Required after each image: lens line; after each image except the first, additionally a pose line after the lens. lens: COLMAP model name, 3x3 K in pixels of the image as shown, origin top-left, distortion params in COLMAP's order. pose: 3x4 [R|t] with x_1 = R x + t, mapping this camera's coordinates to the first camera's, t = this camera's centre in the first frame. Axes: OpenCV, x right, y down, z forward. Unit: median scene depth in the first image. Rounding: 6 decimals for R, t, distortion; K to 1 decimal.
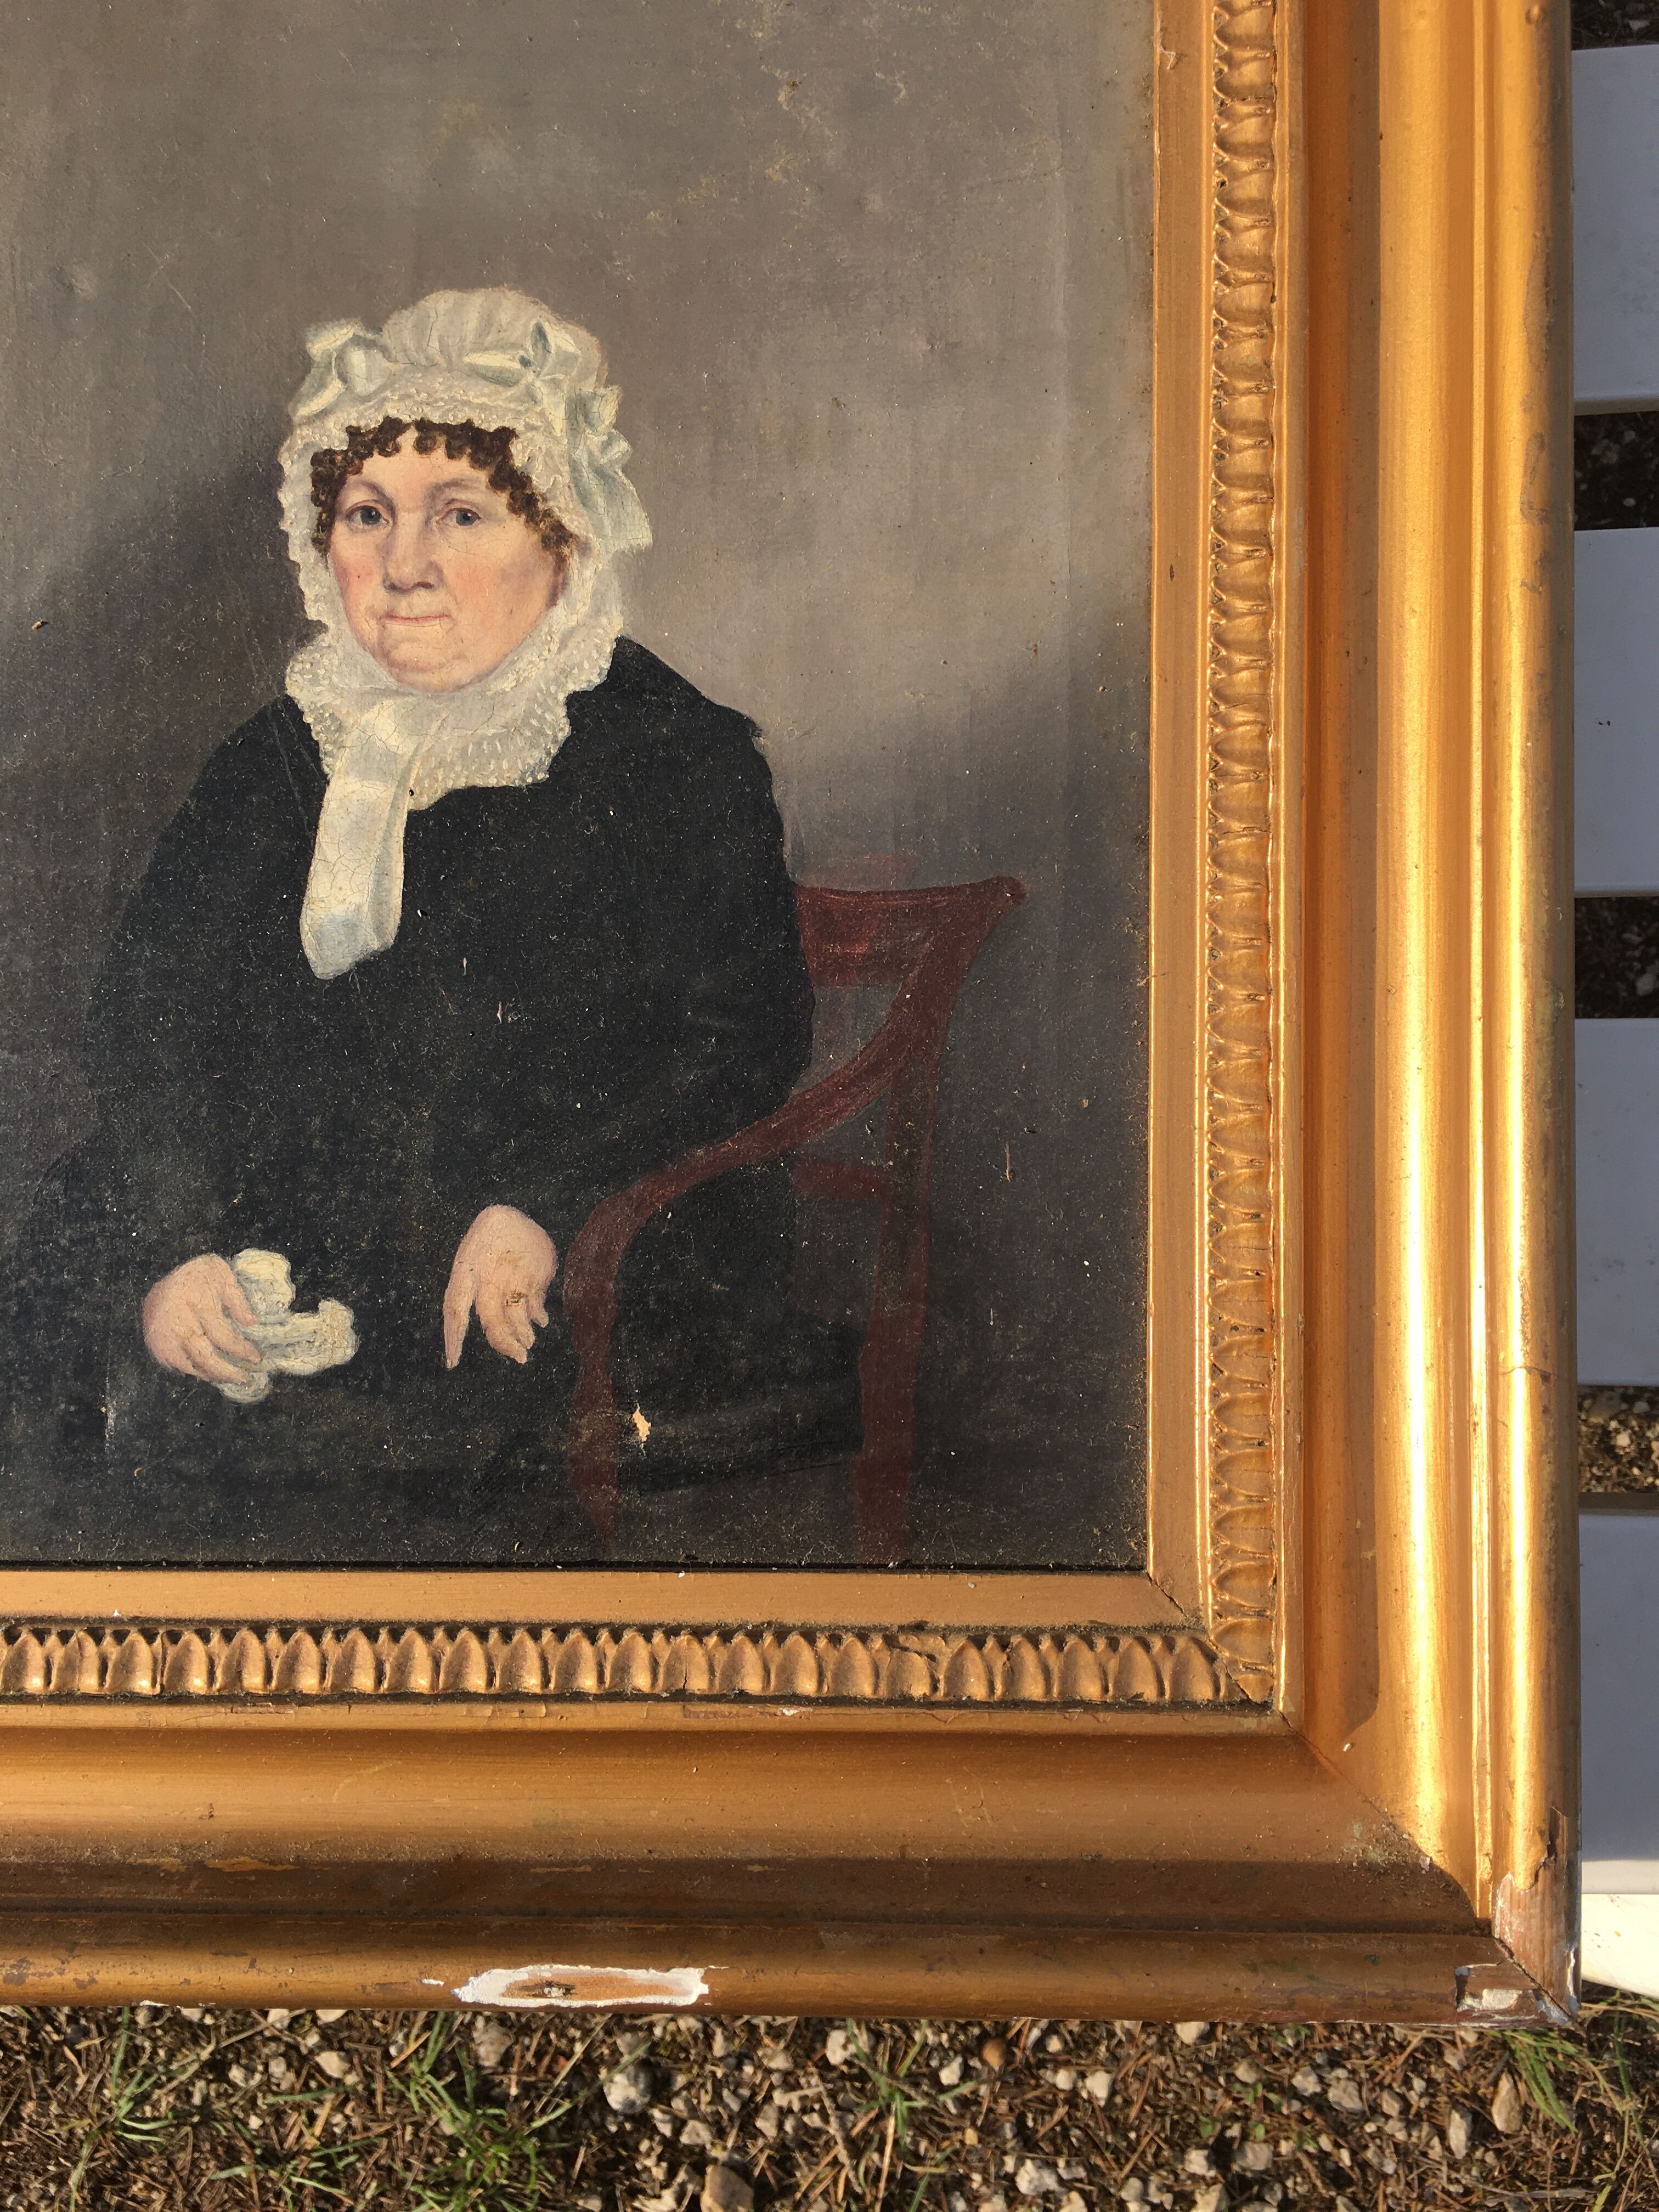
lens RADIAL K [[1890.3, 0, 832.6], [0, 1890.3, 1088.6], [0, 0, 1]] dist [0.058987, -0.128487]
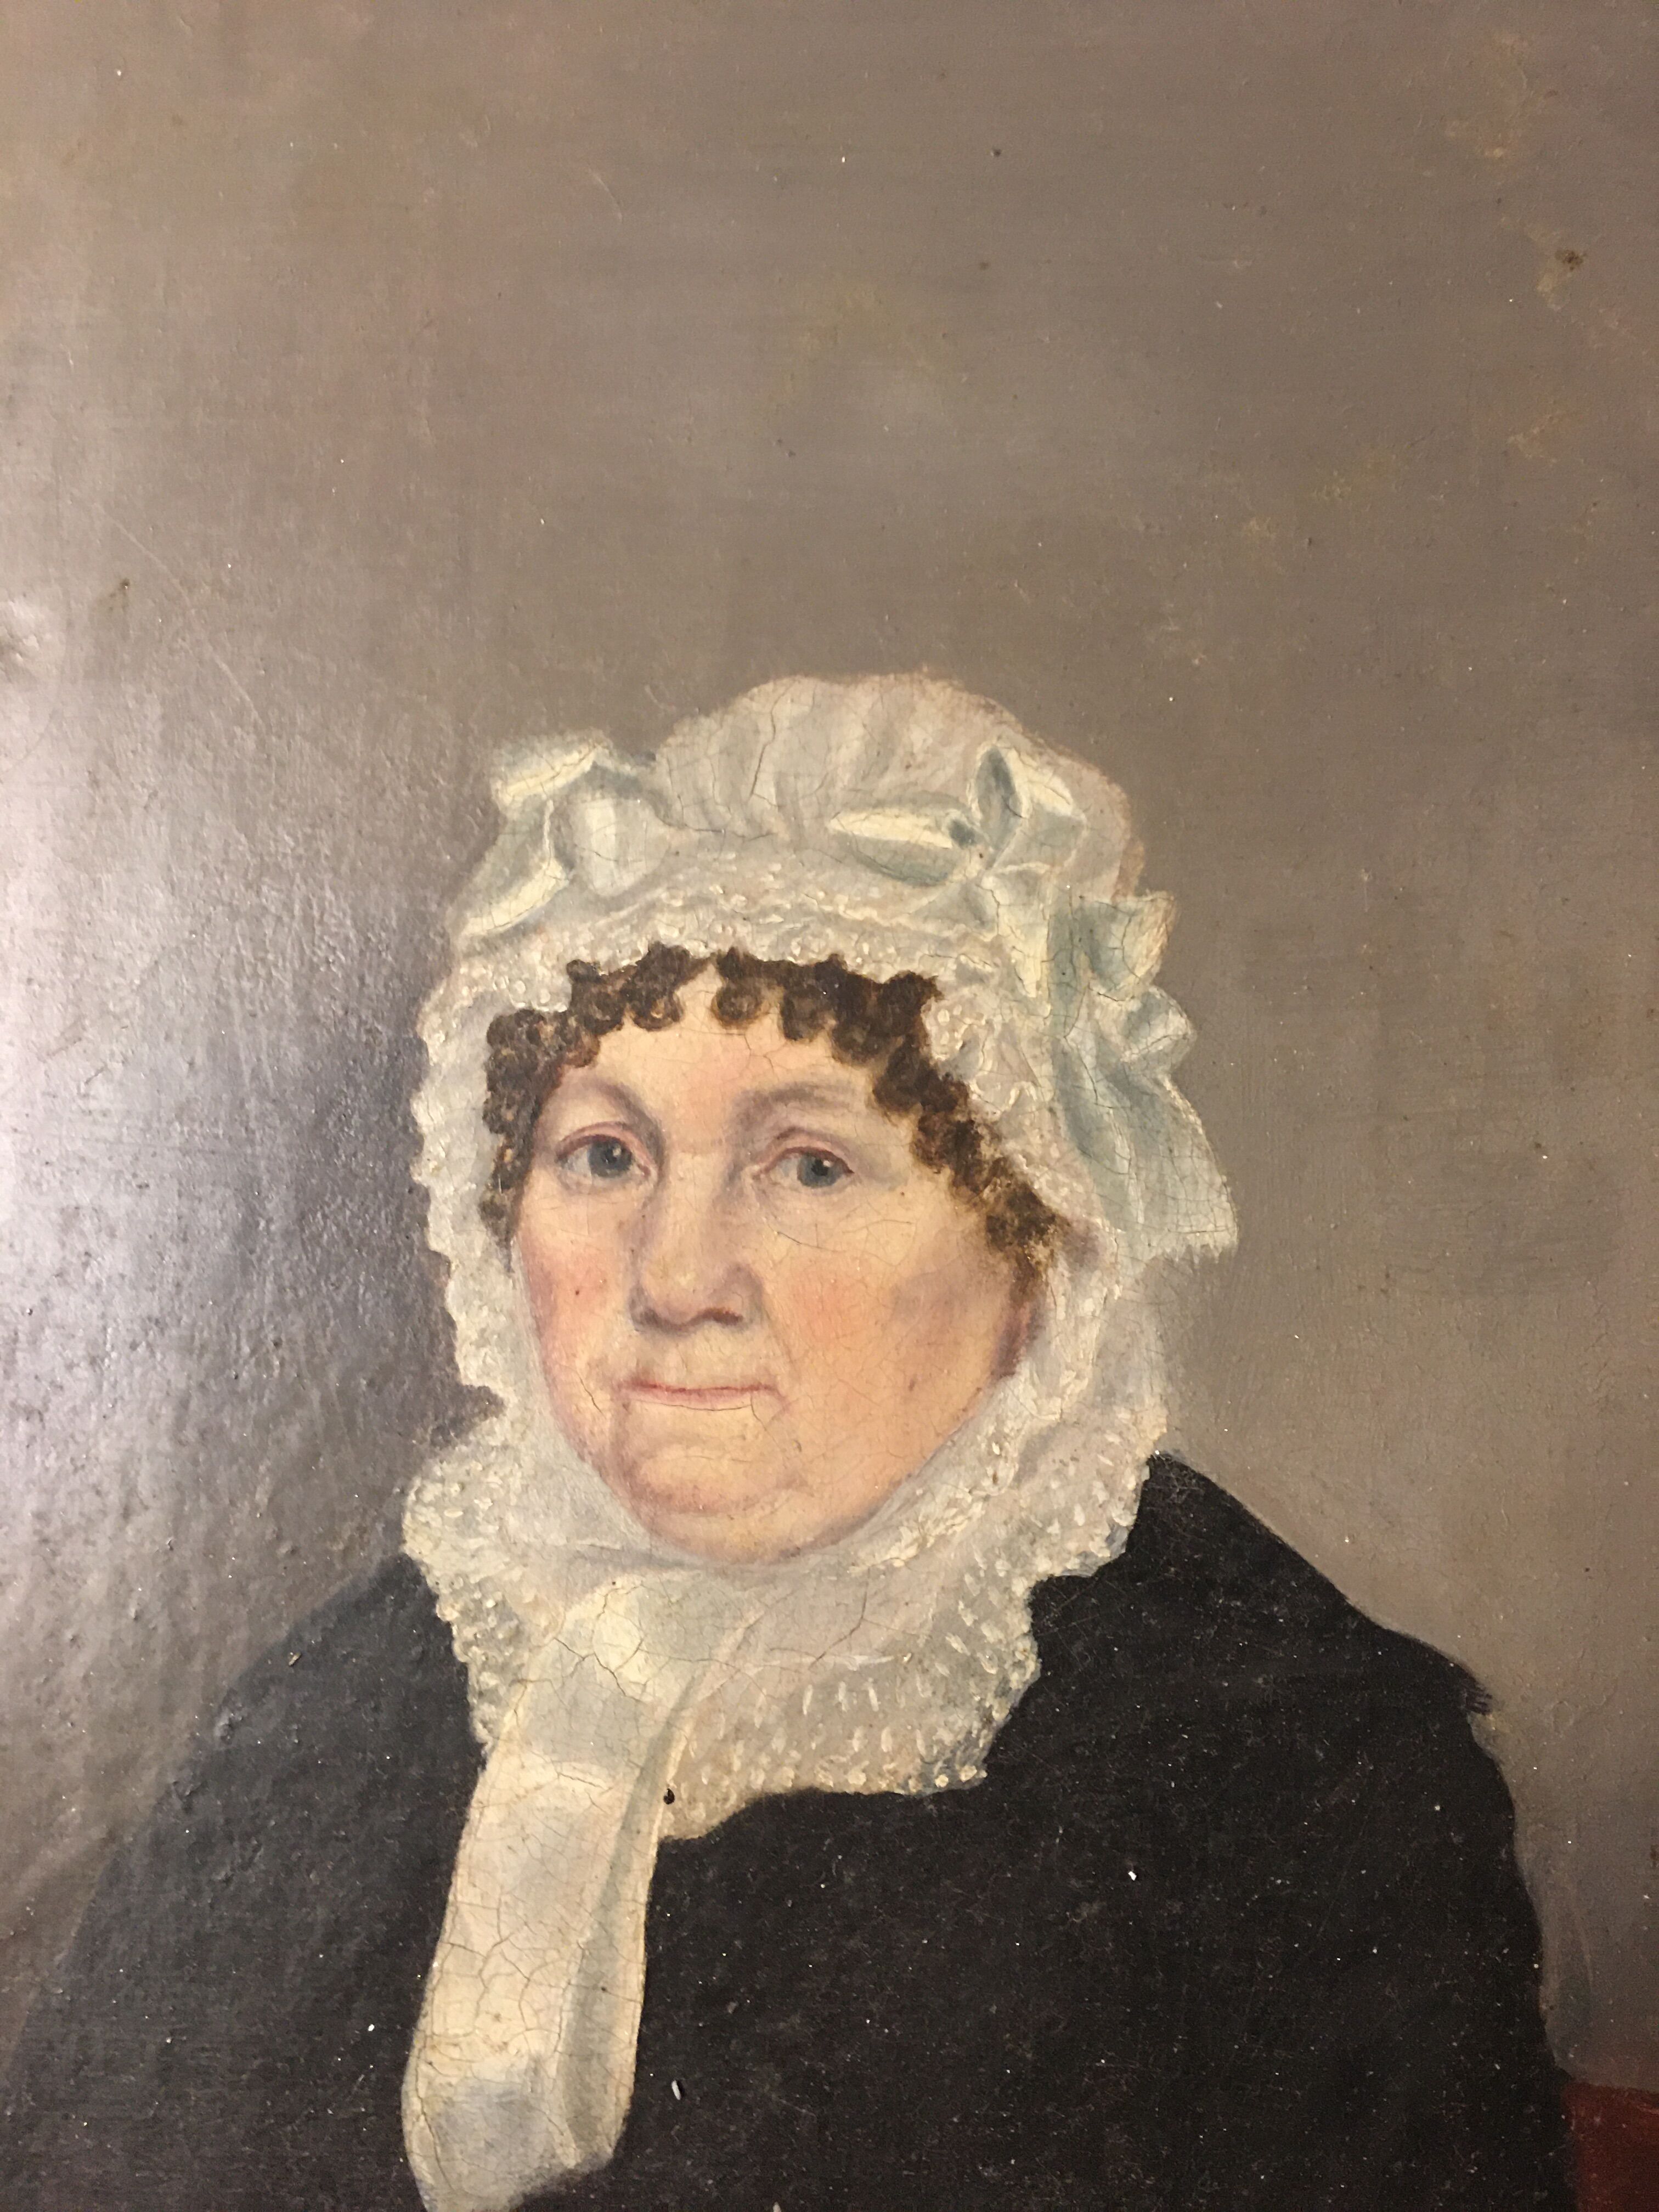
lens RADIAL K [[1890.3, 0, 832.4], [0, 1890.3, 1082.5], [0, 0, 1]] dist [0.058987, -0.128487]
pose [[0.998064, 0.035344, -0.051178, -0.168222], [-0.039321, 0.996105, -0.078919, -0.286969], [0.048189, 0.080779, 0.995566, 0.553136]]
